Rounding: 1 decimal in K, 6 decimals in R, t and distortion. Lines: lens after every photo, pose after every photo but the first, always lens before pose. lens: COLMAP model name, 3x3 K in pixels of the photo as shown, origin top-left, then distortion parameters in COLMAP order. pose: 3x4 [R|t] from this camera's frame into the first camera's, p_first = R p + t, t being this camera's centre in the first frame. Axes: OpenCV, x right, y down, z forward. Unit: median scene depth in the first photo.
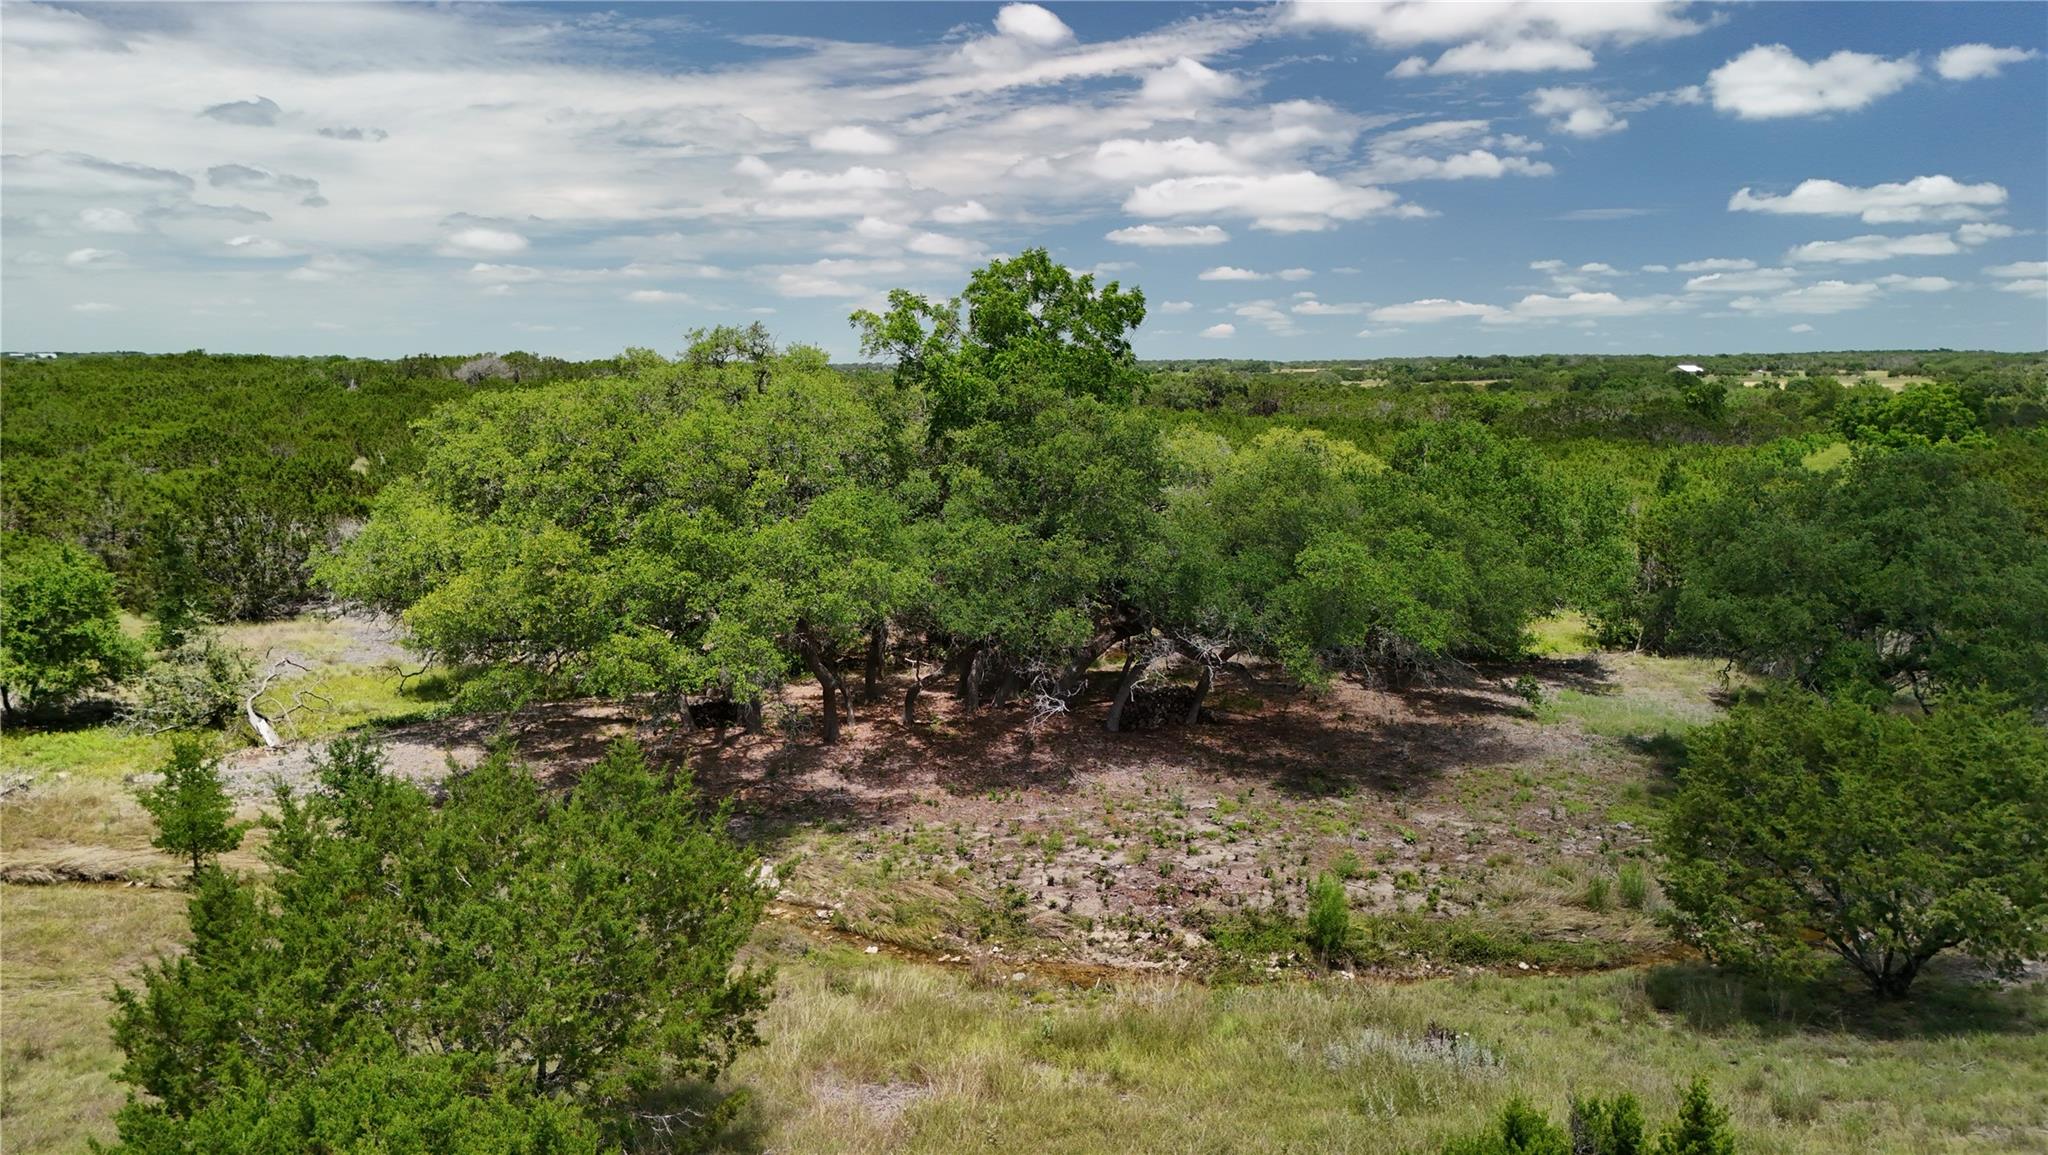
lens RADIAL K [[1573.0, 0, 1034.1], [0, 1573.0, 573.2], [0, 0, 1]] dist [0.058610, -0.050527]
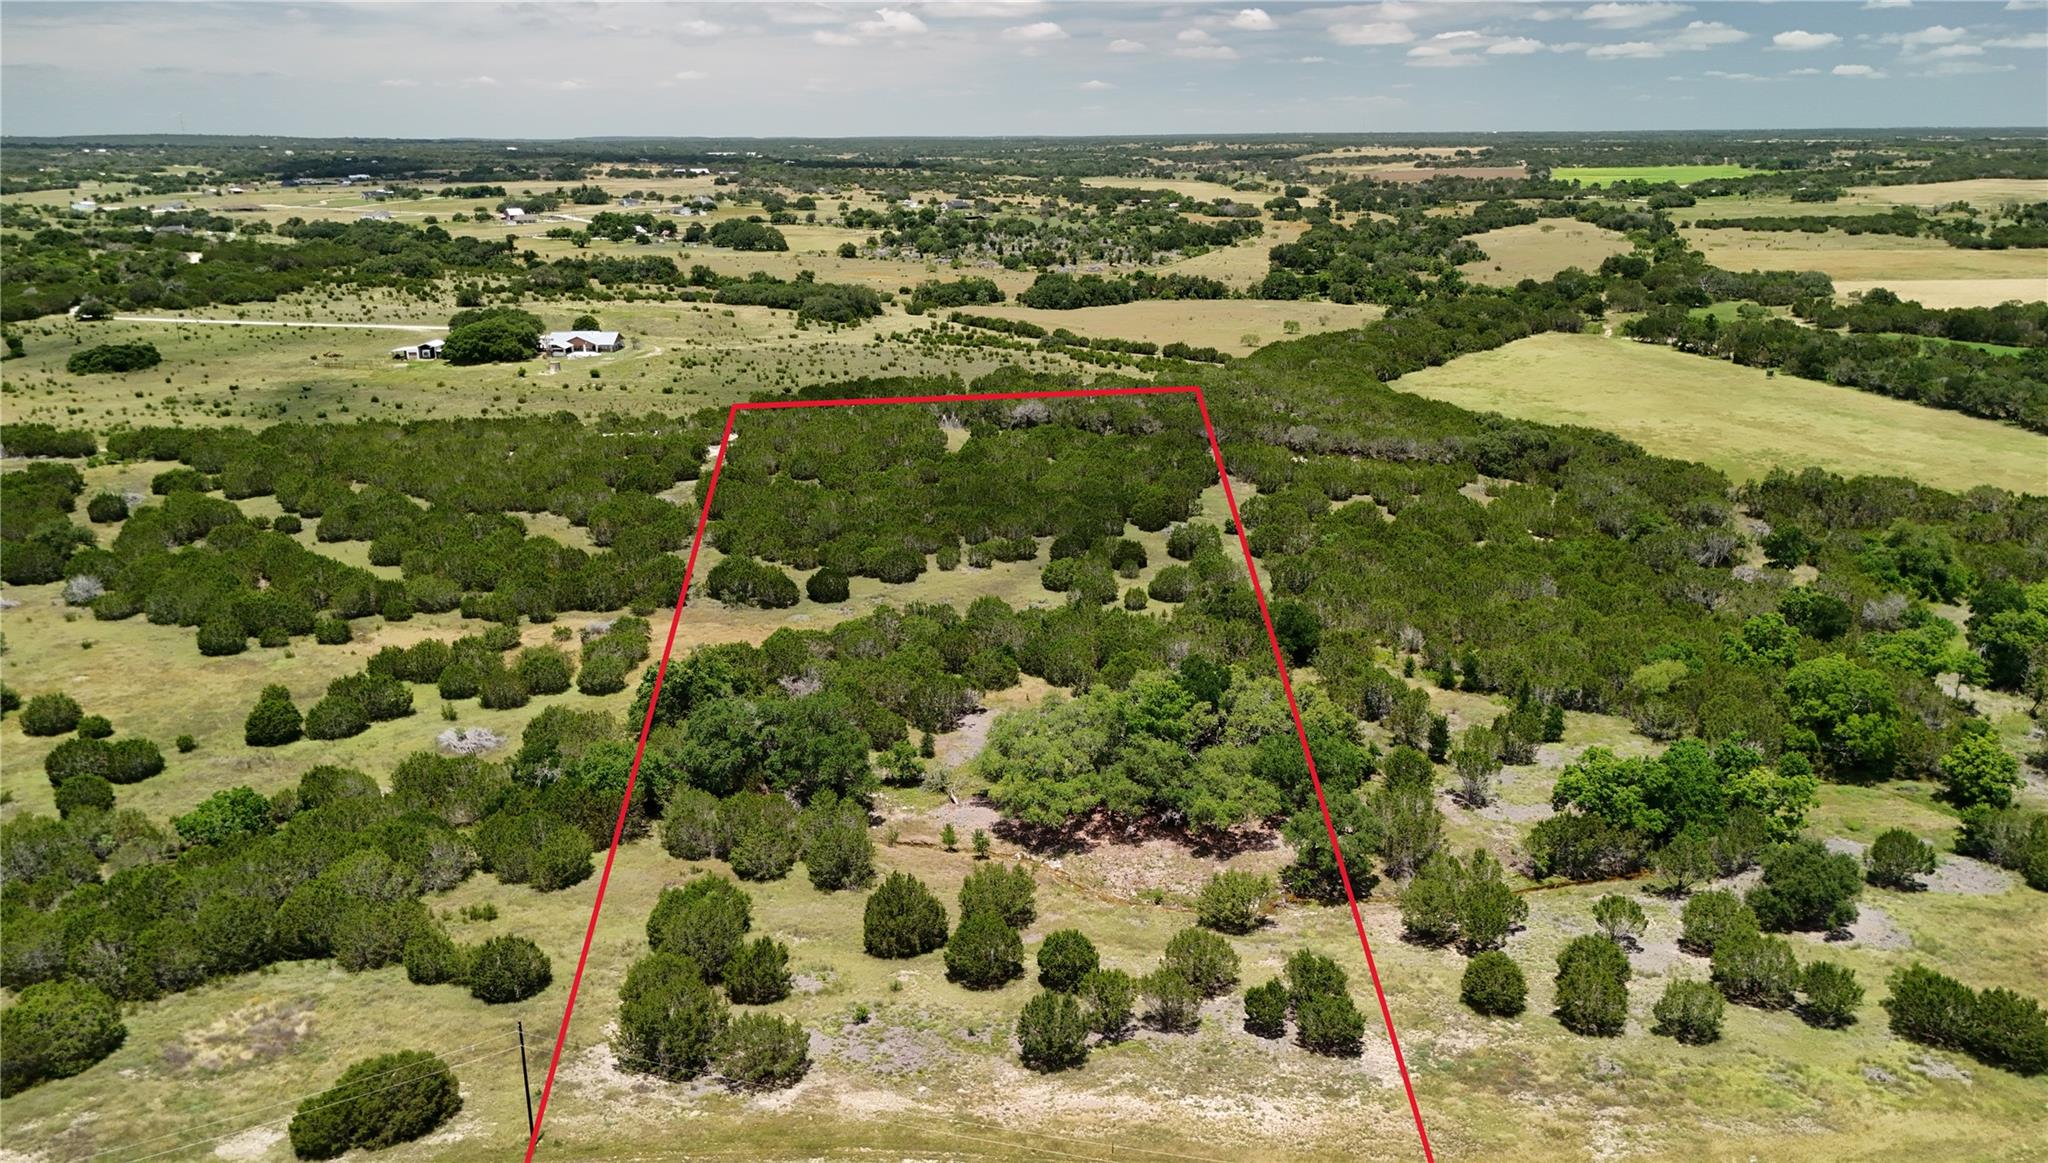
lens RADIAL K [[1573.0, 0, 1028.1], [0, 1573.0, 578.8], [0, 0, 1]] dist [0.058610, -0.050527]
pose [[0.941811, 0.090613, -0.323700, 0.992299], [-0.042426, 0.987324, 0.152941, -1.136414], [0.333455, -0.130308, 0.933717, -2.755918]]
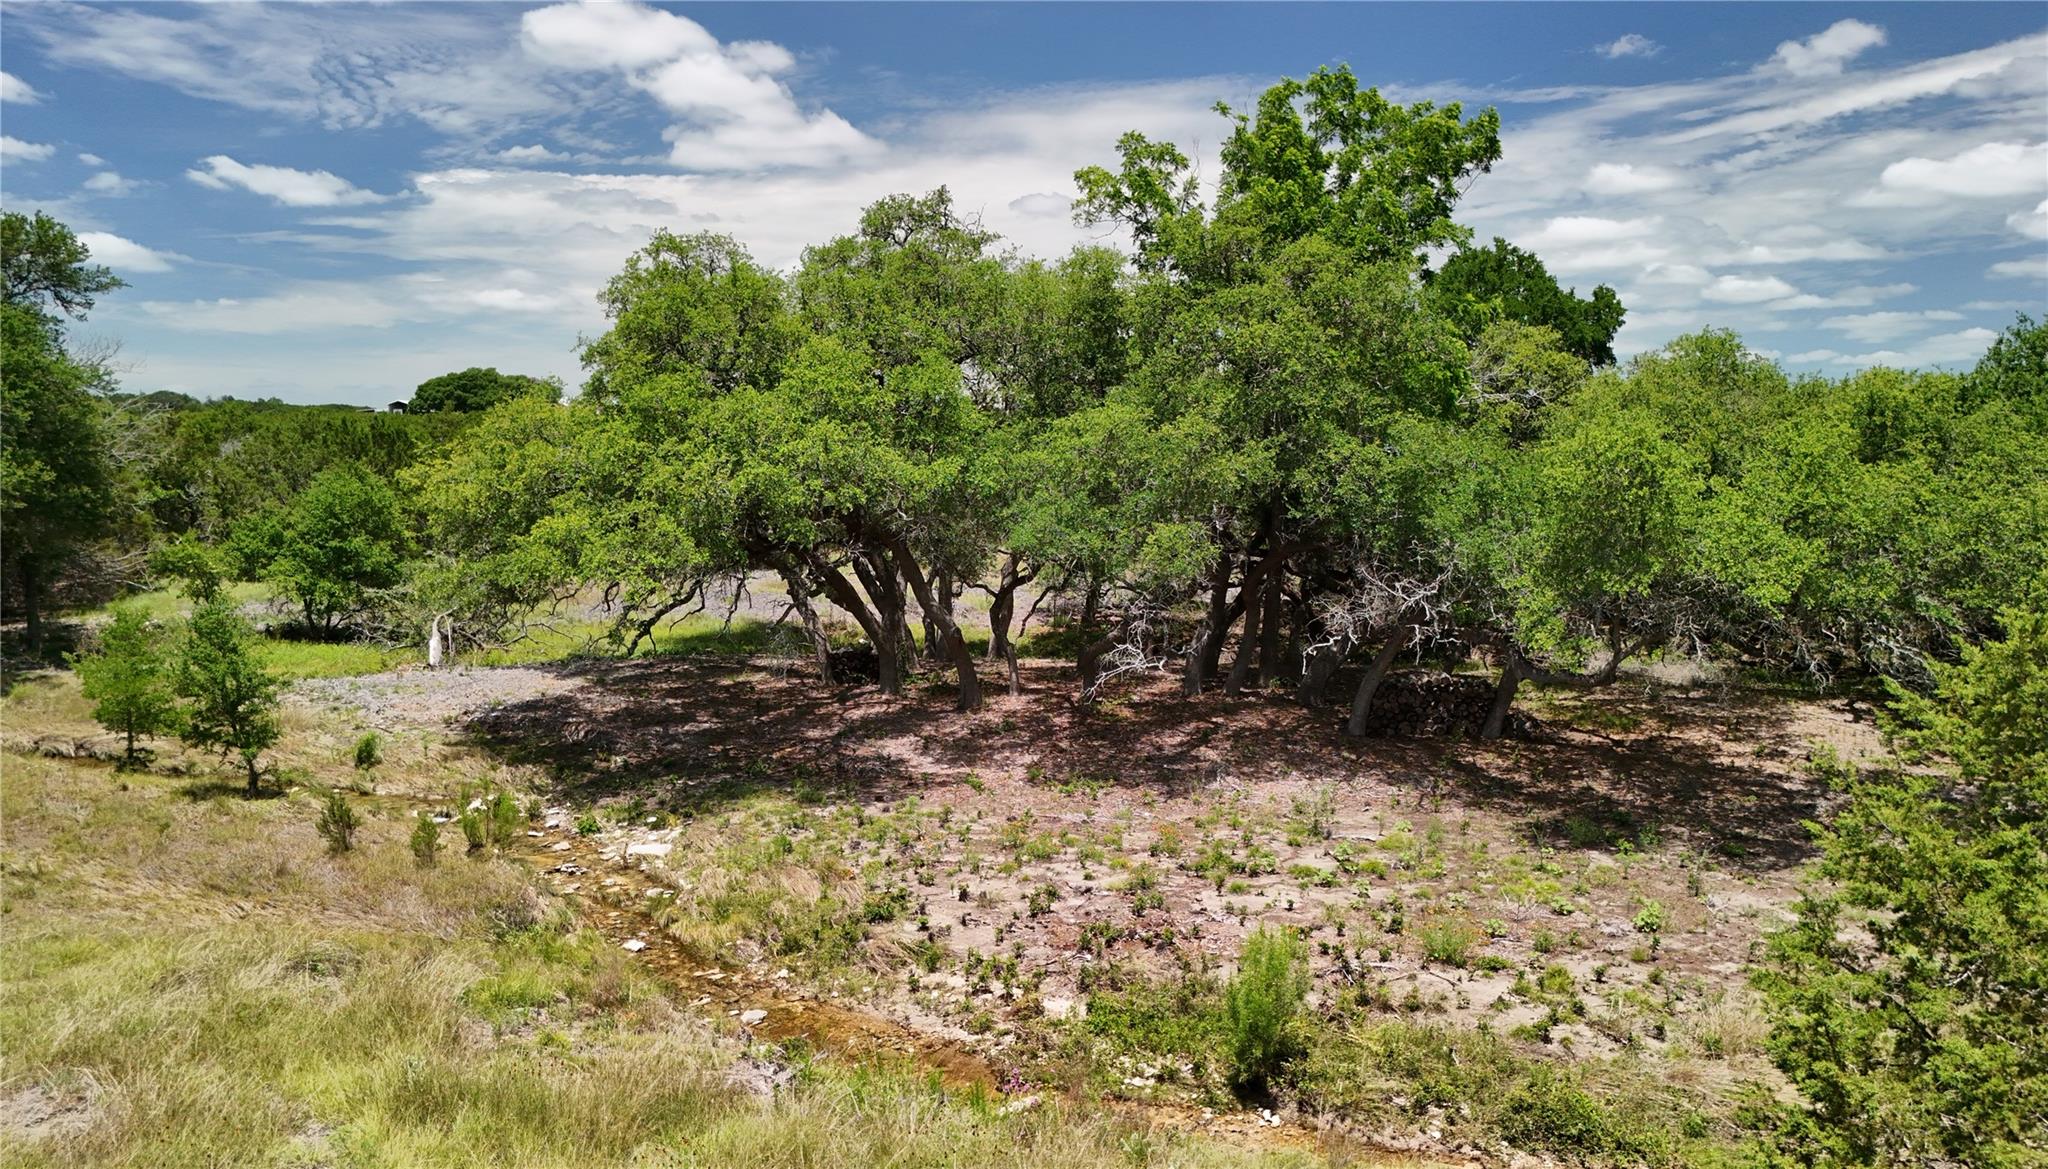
lens RADIAL K [[1573.0, 0, 1017.4], [0, 1573.0, 587.8], [0, 0, 1]] dist [0.058610, -0.050527]
pose [[0.884094, 0.046764, -0.464963, 0.267616], [-0.061835, 0.997938, -0.017207, 0.063501], [0.463199, 0.043963, 0.885163, 0.351112]]
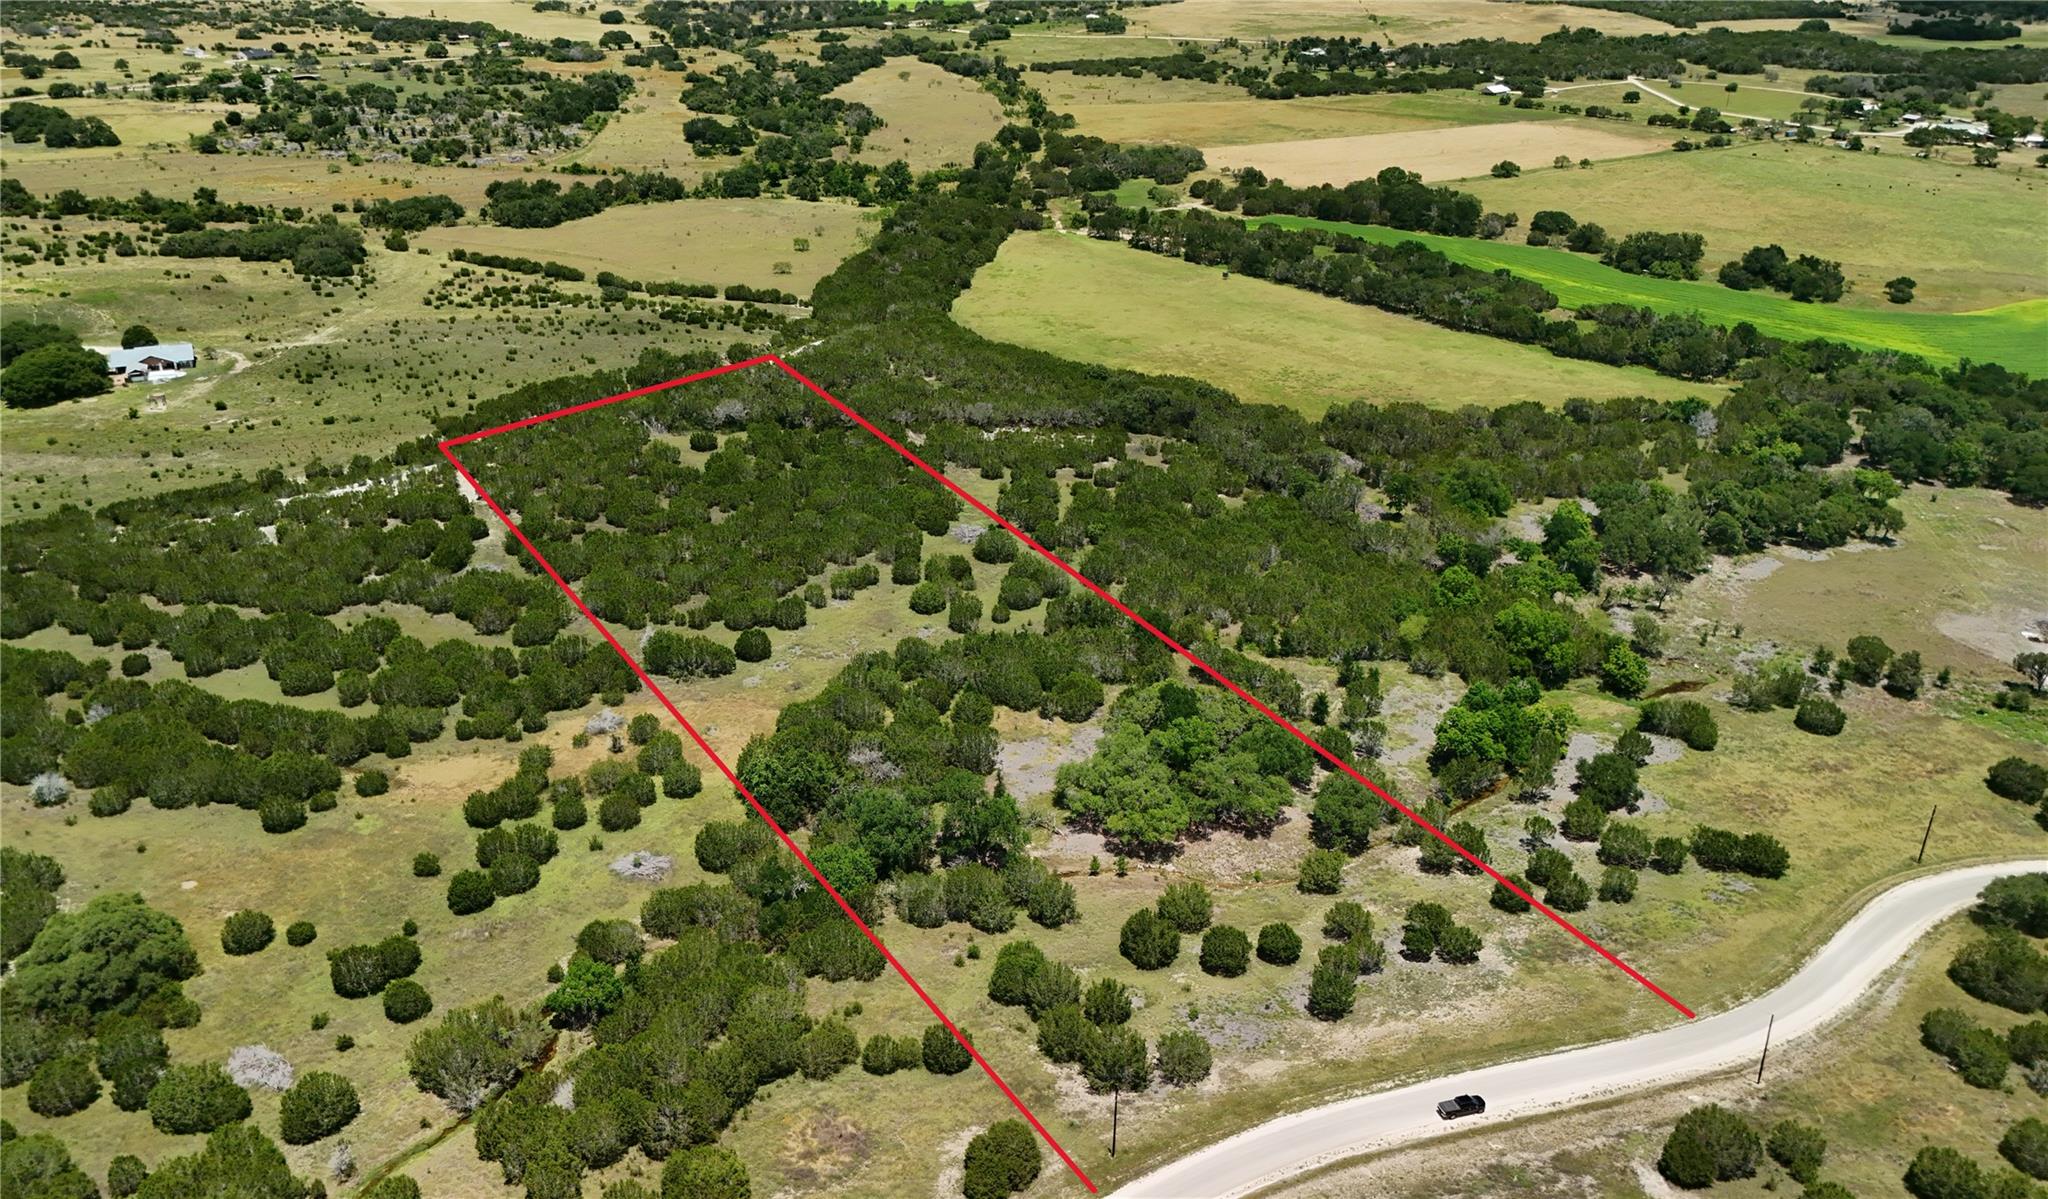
lens RADIAL K [[1608.7, 0, 1021.4], [0, 1608.7, 605.0], [0, 0, 1]] dist [0.047020, -0.000889]
pose [[0.995127, -0.033663, 0.092680, -1.158736], [0.006915, 0.961428, 0.274968, -2.273054], [-0.098362, -0.272987, 0.956976, -4.251623]]
